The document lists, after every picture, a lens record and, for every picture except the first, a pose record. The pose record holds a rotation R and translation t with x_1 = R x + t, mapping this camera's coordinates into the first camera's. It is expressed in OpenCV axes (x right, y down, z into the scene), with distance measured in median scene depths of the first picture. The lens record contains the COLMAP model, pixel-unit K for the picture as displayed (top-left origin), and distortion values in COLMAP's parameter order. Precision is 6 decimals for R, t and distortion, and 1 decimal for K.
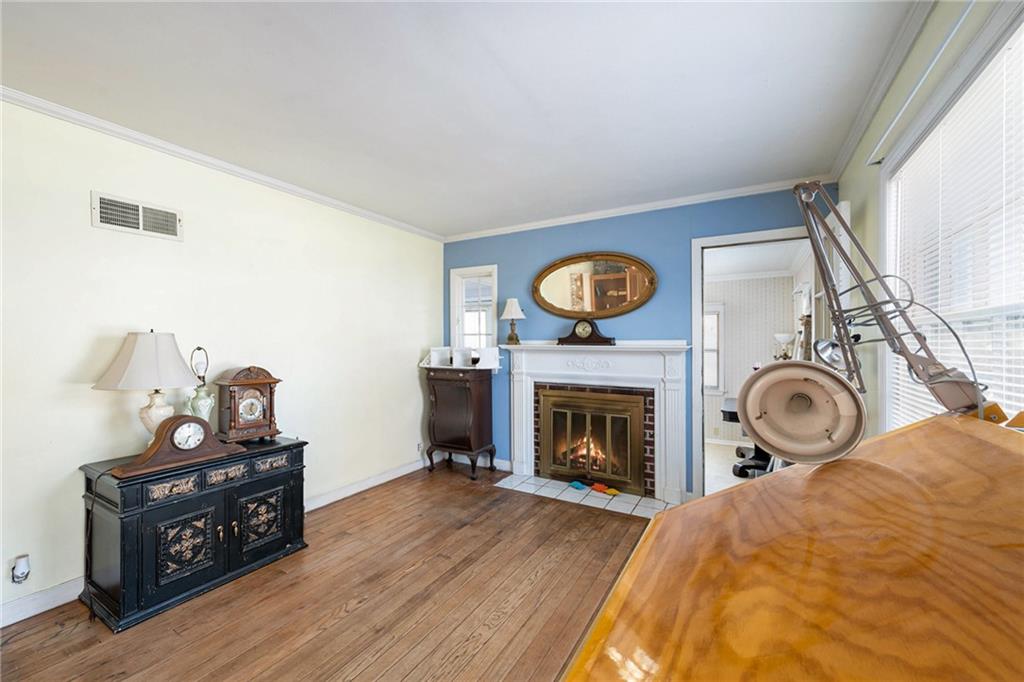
lens RADIAL K [[401.1, 0, 512.0], [0, 401.1, 341.0], [0, 0, 1]] dist [0.001631, 0.000173]
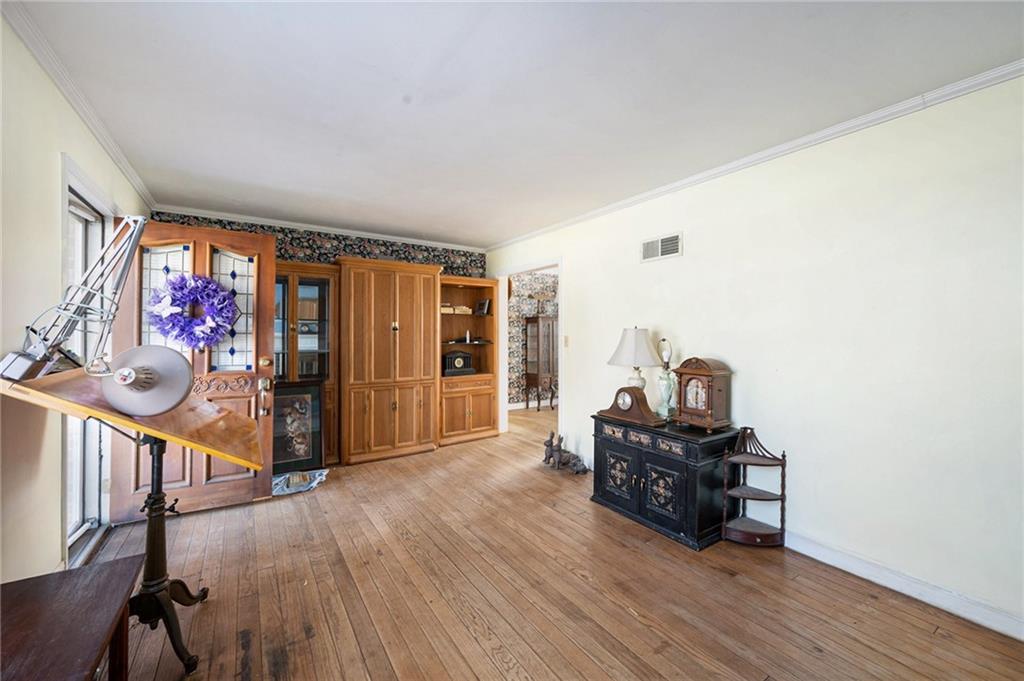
lens RADIAL K [[401.1, 0, 512.0], [0, 401.1, 340.5], [0, 0, 1]] dist [0.001631, 0.000173]
pose [[-0.433833, 0.008786, -0.900950, 0.609215], [0.002393, 0.999960, 0.008600, 0.009292], [0.900990, 0.001575, -0.433837, 1.182368]]
